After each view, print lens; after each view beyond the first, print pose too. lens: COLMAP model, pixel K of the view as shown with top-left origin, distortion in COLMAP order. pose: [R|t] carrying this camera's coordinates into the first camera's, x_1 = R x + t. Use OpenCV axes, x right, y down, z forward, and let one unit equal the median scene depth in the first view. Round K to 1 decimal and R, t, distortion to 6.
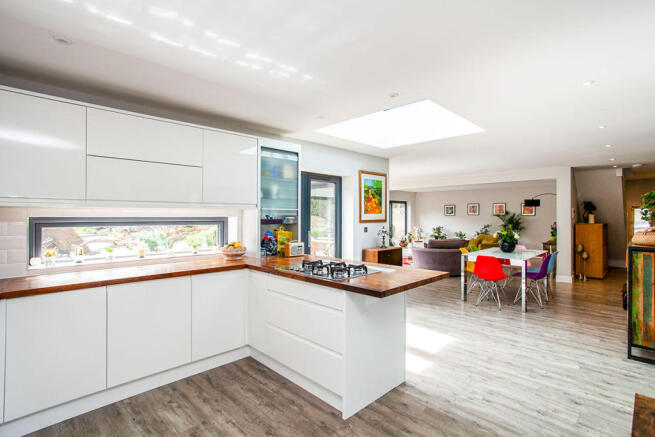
lens RADIAL K [[320.0, 0, 325.0], [0, 320.0, 216.8], [0, 0, 1]] dist [-0.022638, 0.024947]
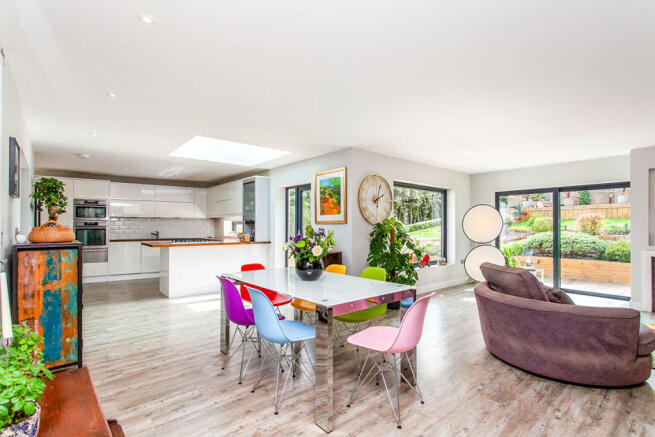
lens RADIAL K [[295.6, 0, 325.4], [0, 295.6, 233.3], [0, 0, 1]] dist [-0.000829, 0.000014]
pose [[-0.055512, 0.028331, -0.998056, 1.454397], [-0.003681, 0.999585, 0.028579, 0.029222], [0.998451, 0.005260, -0.055385, 1.467144]]
